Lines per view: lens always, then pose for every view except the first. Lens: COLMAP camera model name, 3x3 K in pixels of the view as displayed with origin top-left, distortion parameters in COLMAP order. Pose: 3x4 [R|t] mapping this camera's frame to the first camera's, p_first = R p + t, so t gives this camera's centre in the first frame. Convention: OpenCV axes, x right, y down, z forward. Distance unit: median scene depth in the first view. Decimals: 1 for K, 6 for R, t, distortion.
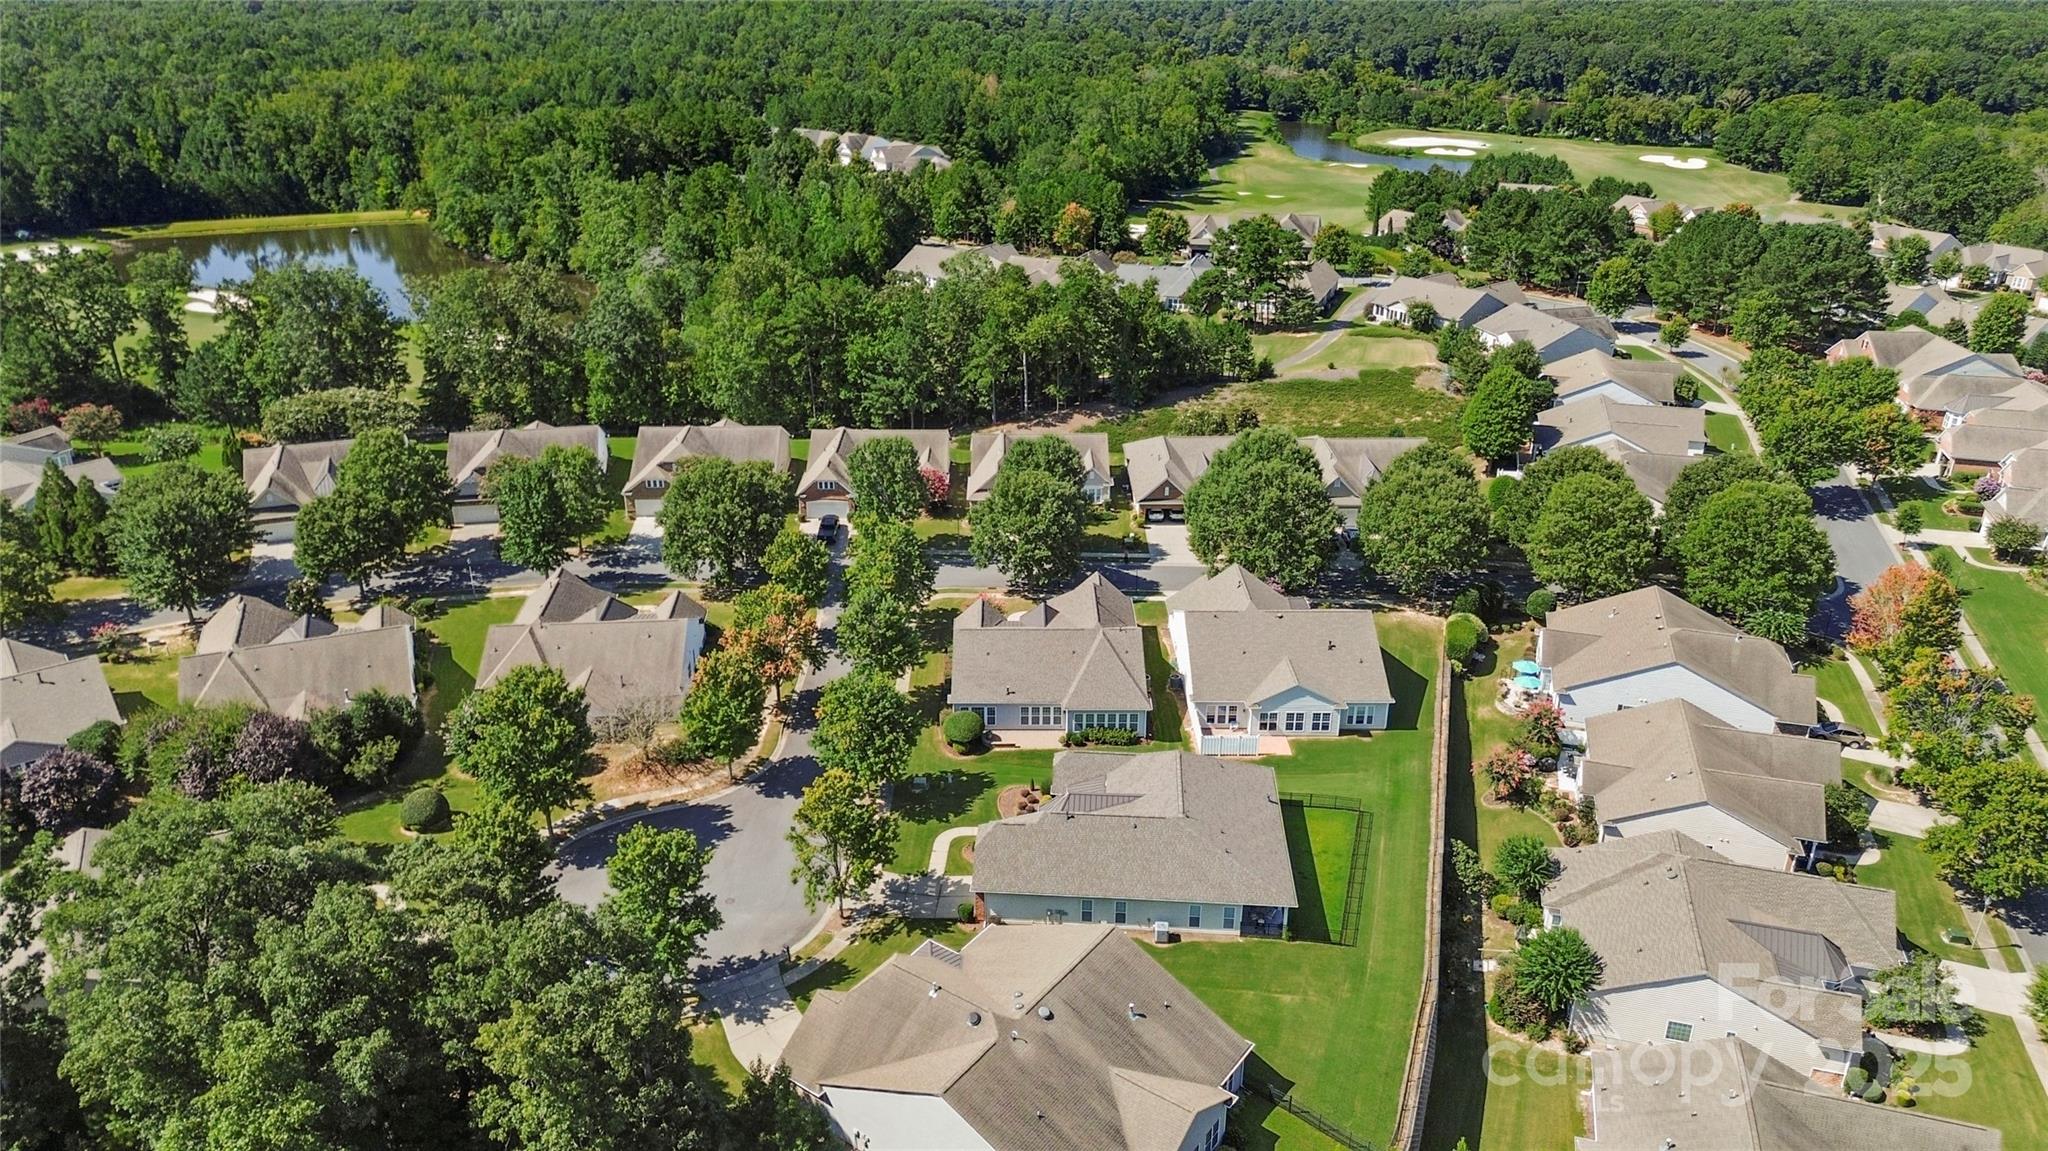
lens RADIAL K [[1432.3, 0, 1024.0], [0, 1432.3, 575.5], [0, 0, 1]] dist [0.071024, -0.057567]
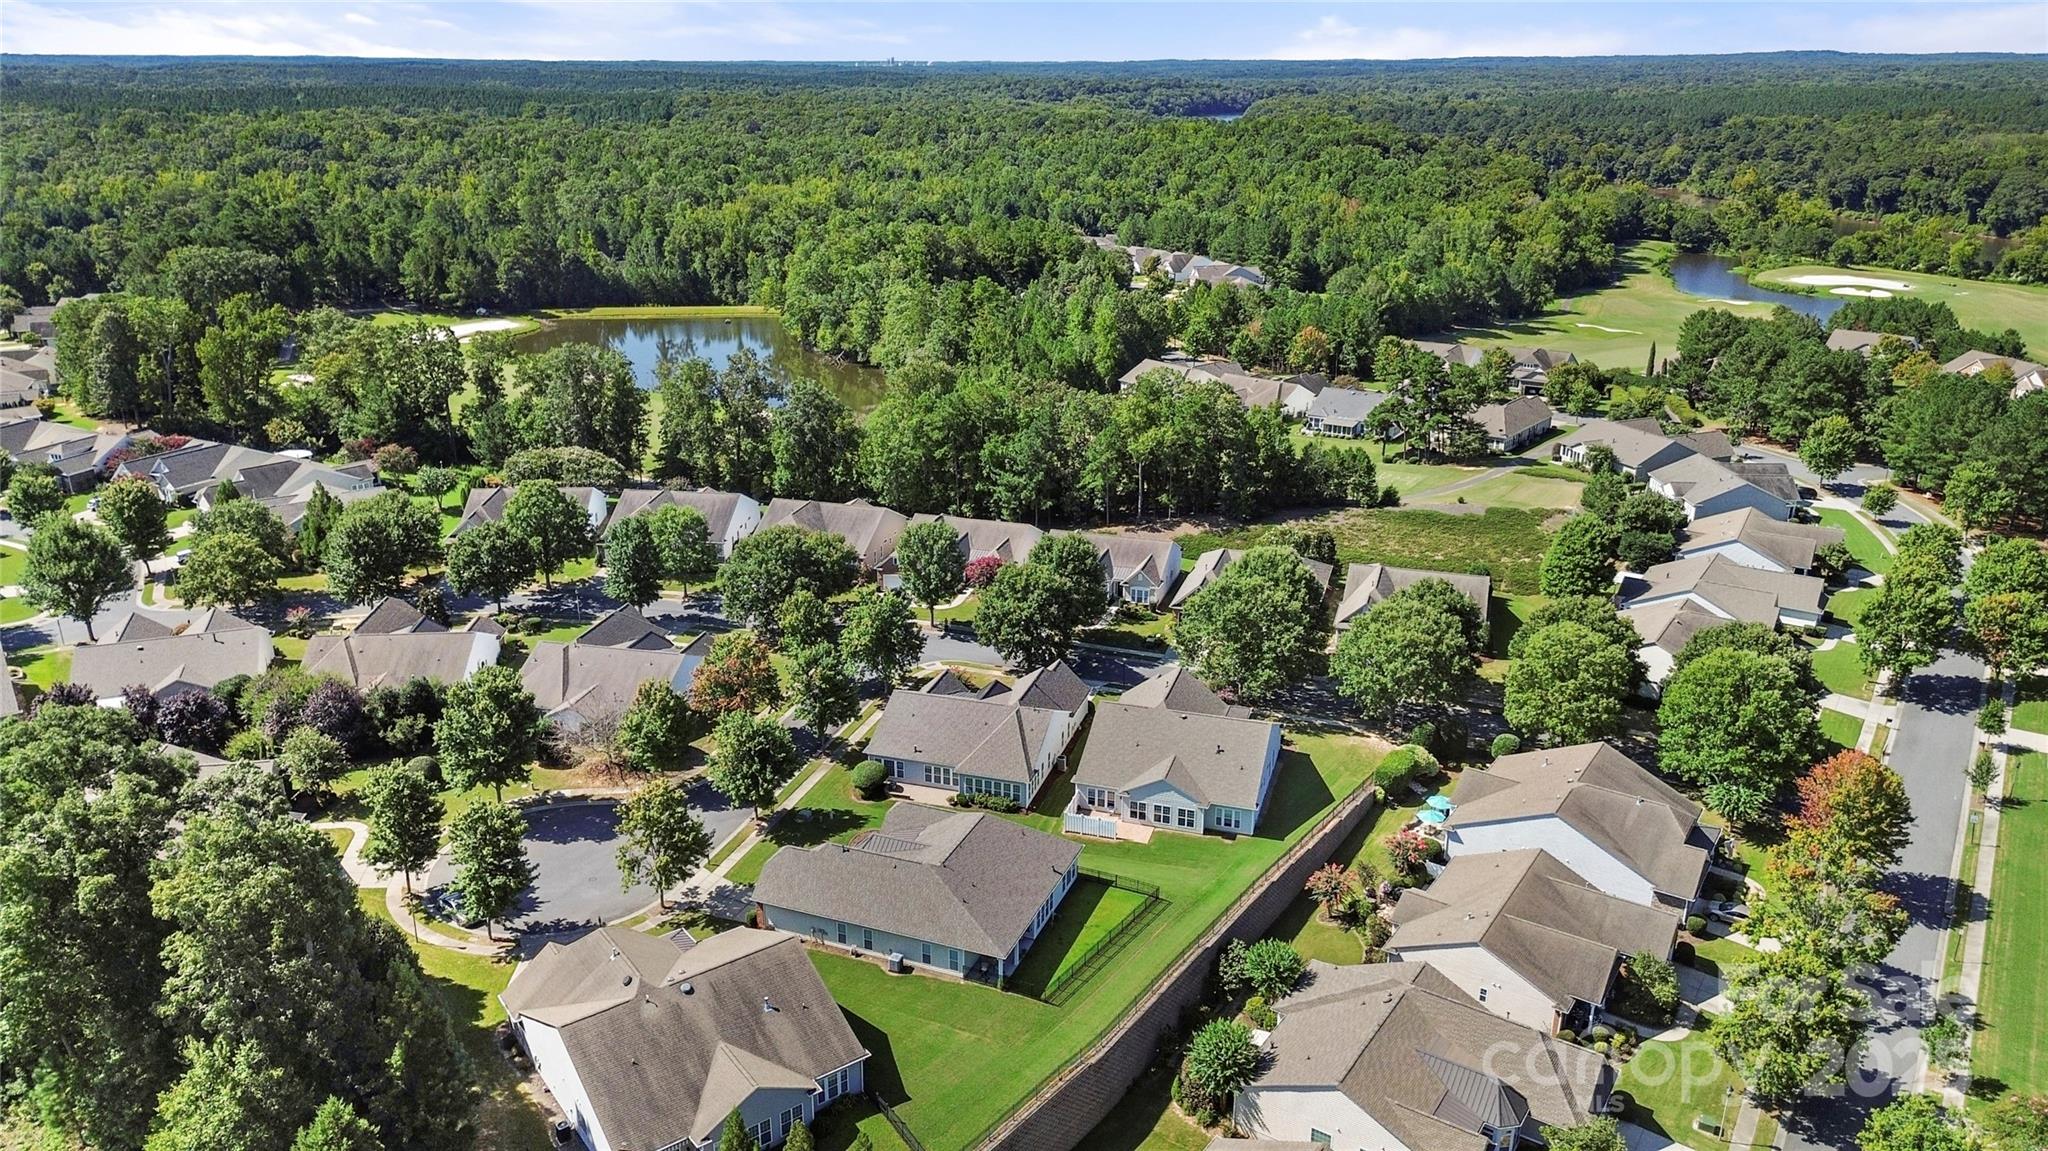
lens RADIAL K [[1432.3, 0, 1024.0], [0, 1432.3, 575.5], [0, 0, 1]] dist [0.071024, -0.057567]
pose [[0.952401, 0.101605, -0.287417, 0.229568], [-0.122230, 0.990993, -0.054699, -0.002041], [0.279271, 0.087227, 0.956242, -0.039064]]
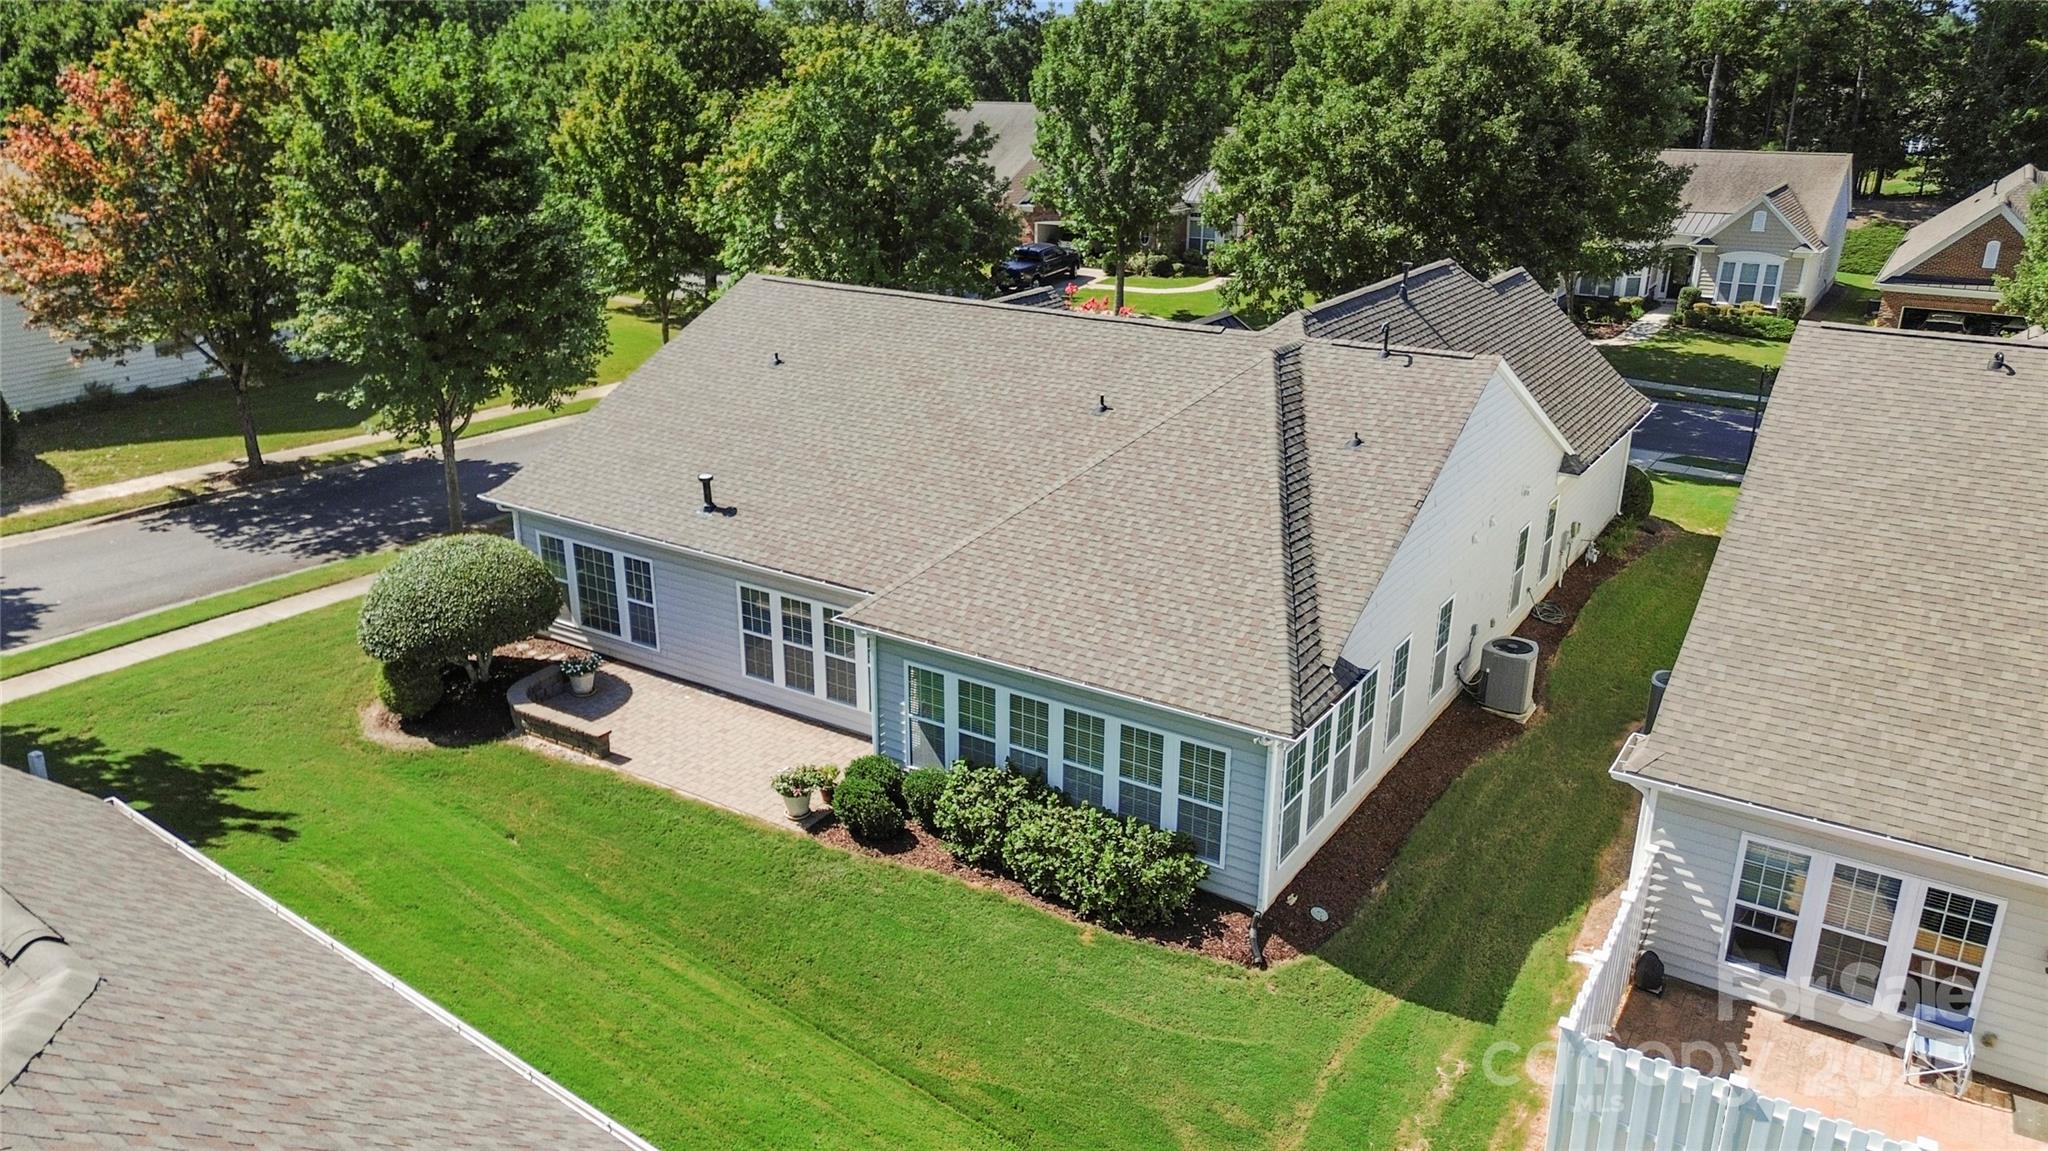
lens RADIAL K [[1432.3, 0, 1024.0], [0, 1432.3, 575.5], [0, 0, 1]] dist [0.071024, -0.057567]
pose [[0.836176, 0.189048, -0.514850, 0.083480], [-0.224272, 0.974505, -0.006416, 0.050136], [0.500511, 0.120832, 0.857256, 0.510561]]
